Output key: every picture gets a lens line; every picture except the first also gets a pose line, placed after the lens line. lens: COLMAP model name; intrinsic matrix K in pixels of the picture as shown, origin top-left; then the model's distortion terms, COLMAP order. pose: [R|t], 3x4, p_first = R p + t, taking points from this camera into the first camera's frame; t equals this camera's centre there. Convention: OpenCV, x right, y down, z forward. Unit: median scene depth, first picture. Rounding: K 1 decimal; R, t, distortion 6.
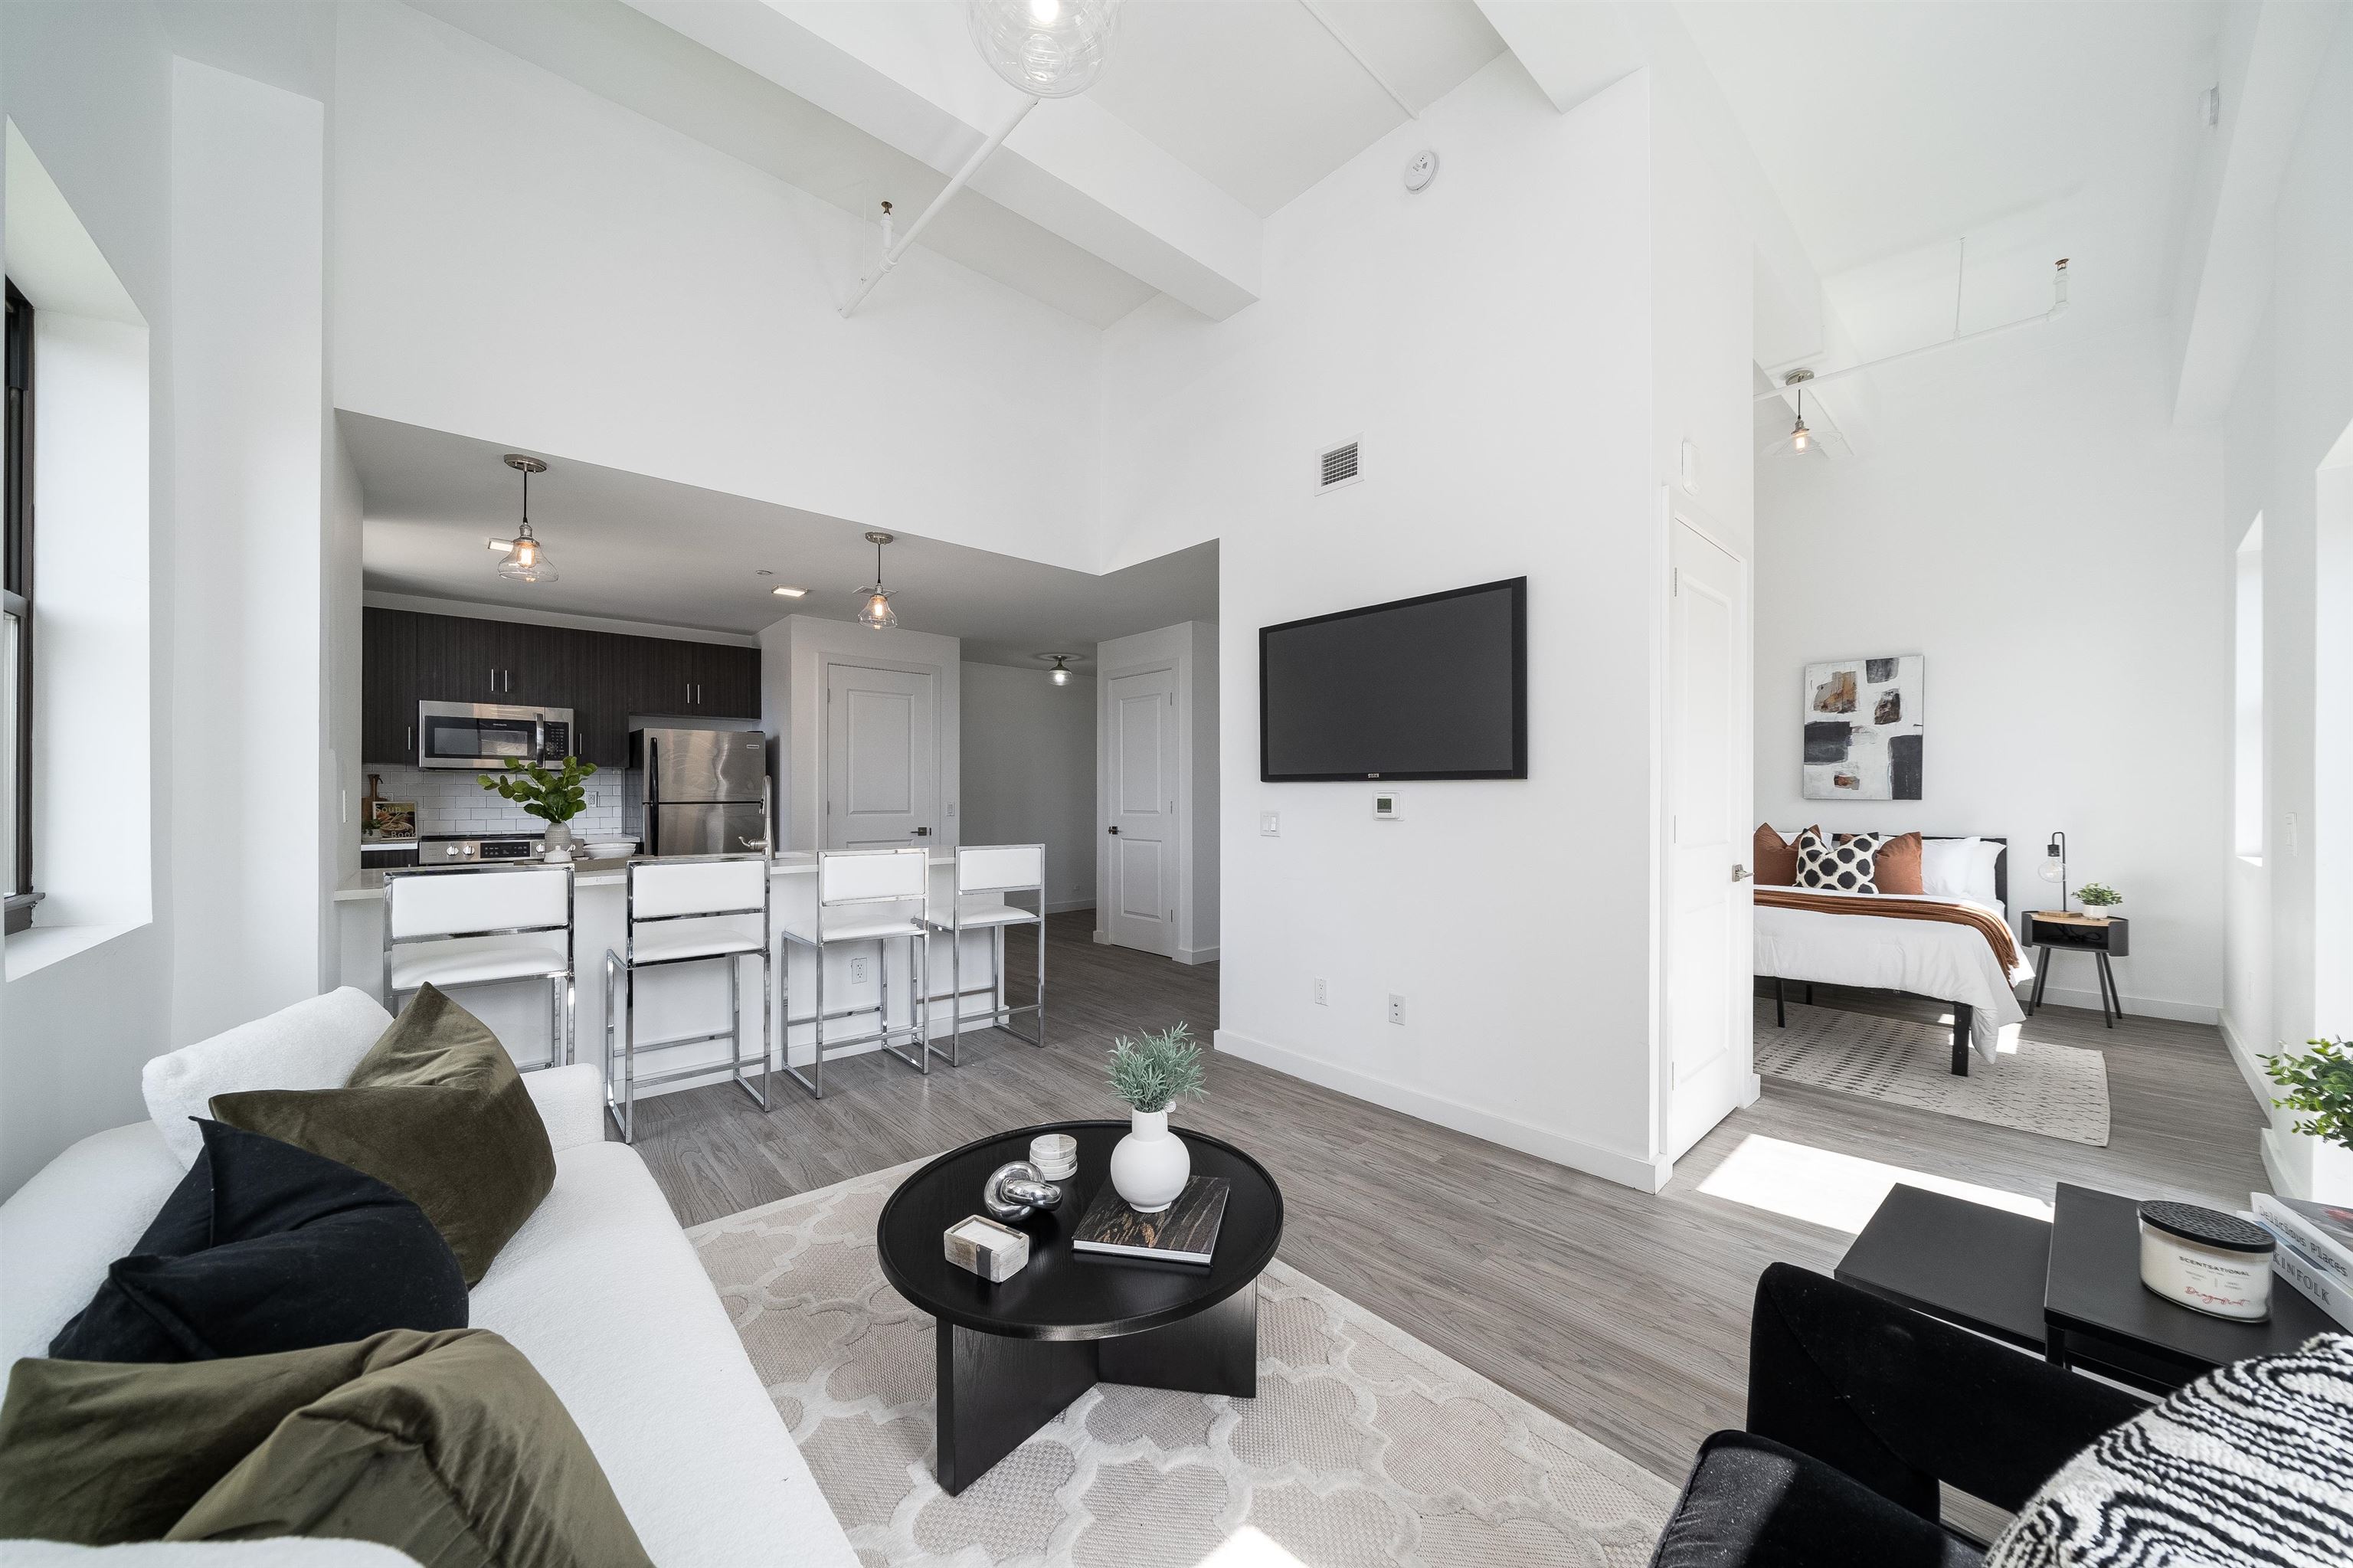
lens RADIAL K [[809.4, 0, 1182.2], [0, 809.4, 791.2], [0, 0, 1]] dist [-0.001960, -0.000096]
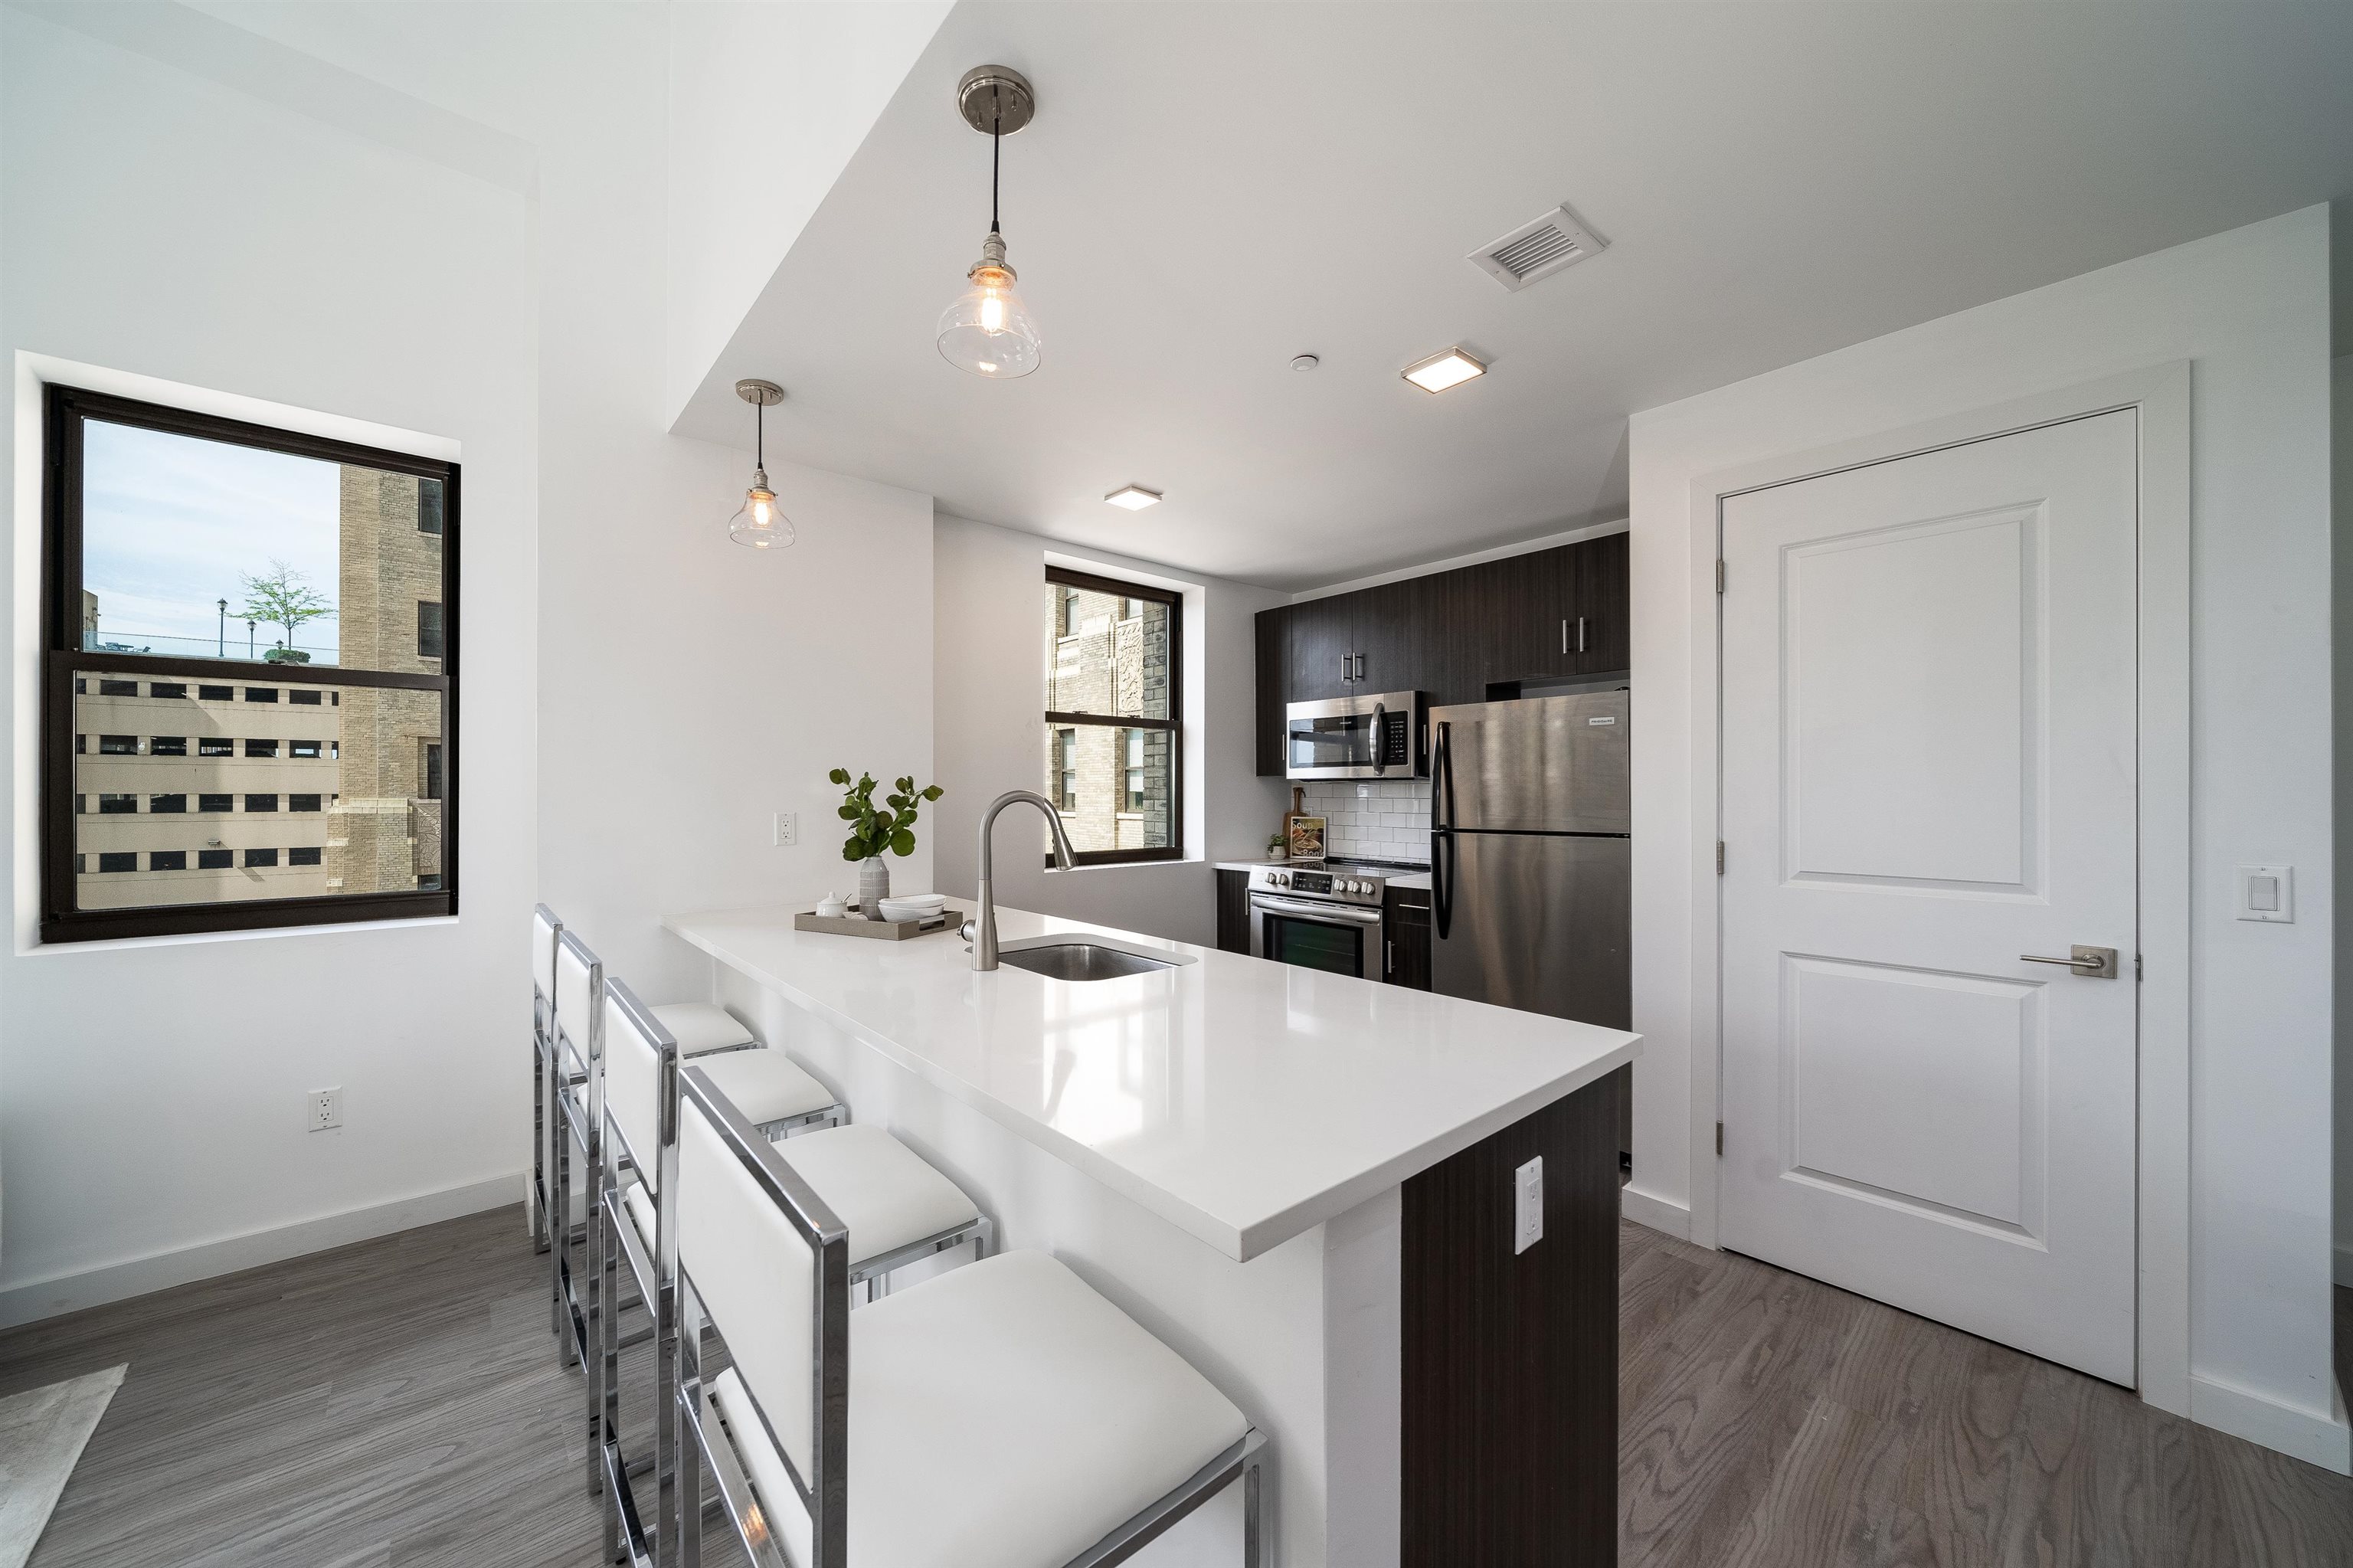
lens RADIAL K [[841.7, 0, 1120.3], [0, 841.7, 787.6], [0, 0, 1]] dist [-0.007439, 0.000119]
pose [[-0.037985, -0.007205, -0.999252, -0.014533], [-0.000302, 0.999974, -0.007199, -0.013943], [0.999278, 0.000028, -0.037987, 0.872745]]
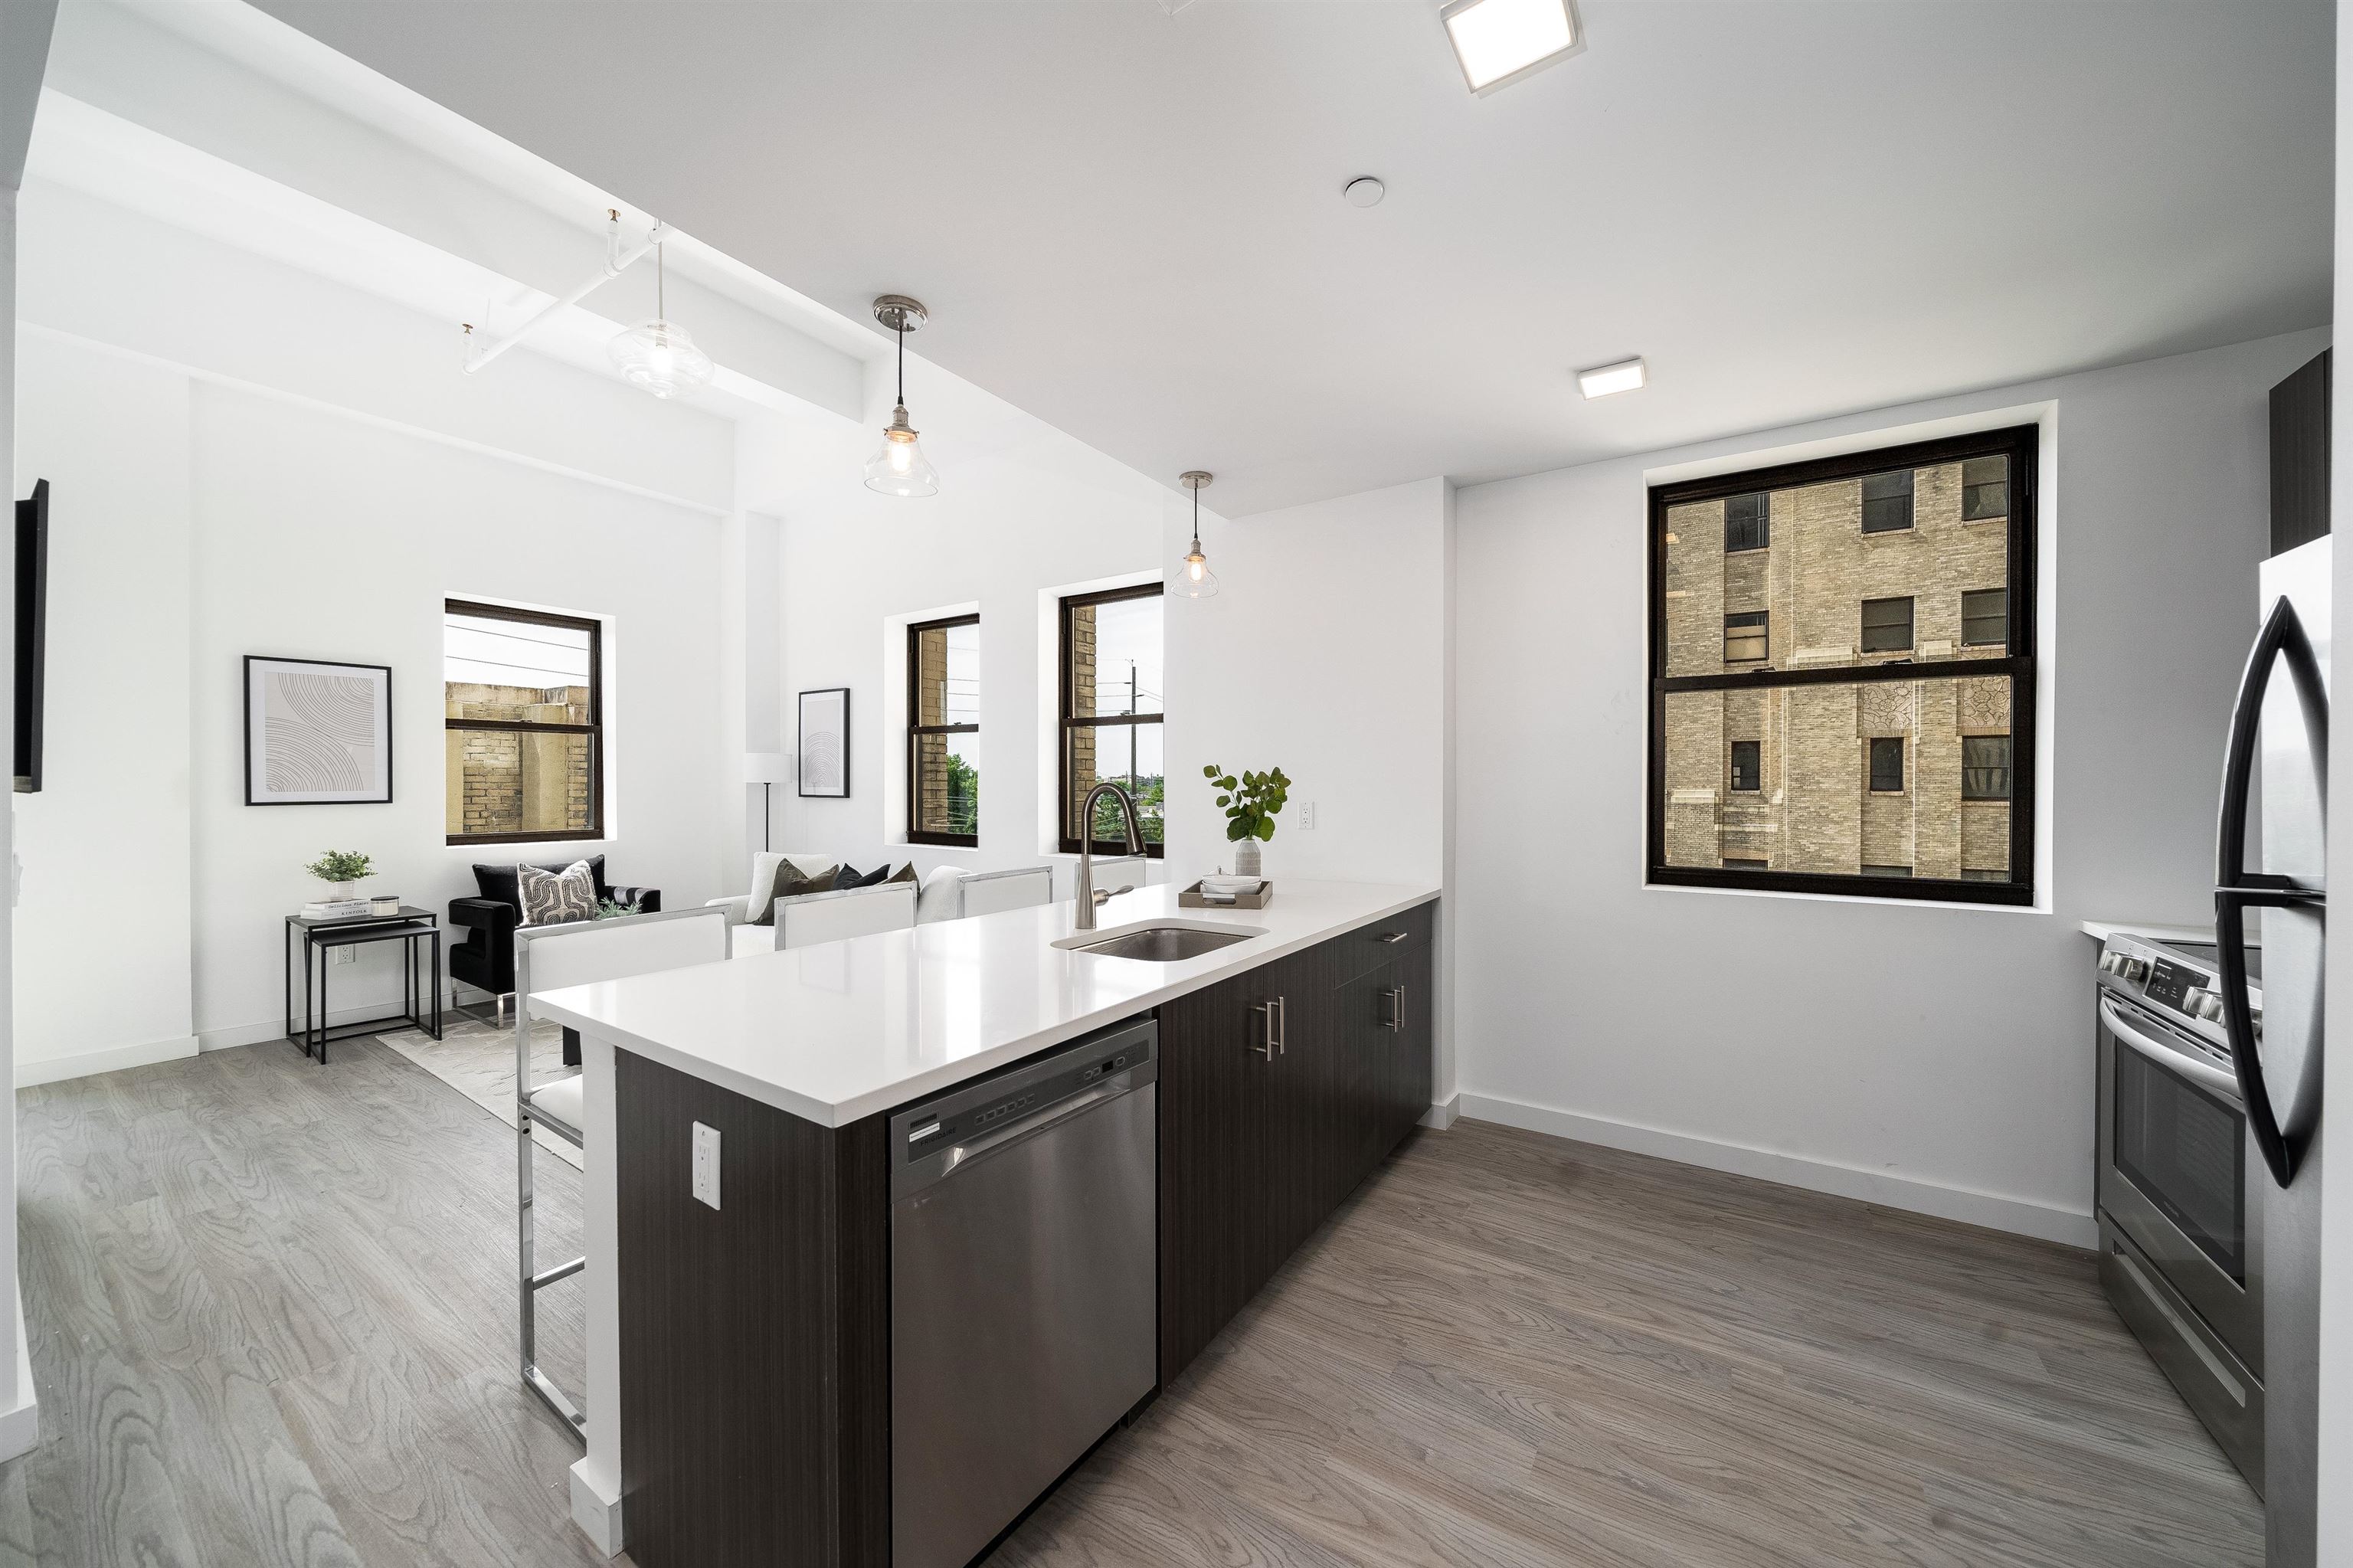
lens RADIAL K [[817.0, 0, 1191.0], [0, 817.0, 791.9], [0, 0, 1]] dist [-0.002550, -0.000096]
pose [[-0.963521, -0.000584, -0.267632, -0.337534], [-0.003373, 0.999945, 0.009963, -0.015804], [0.267612, 0.010502, -0.963470, 1.265742]]
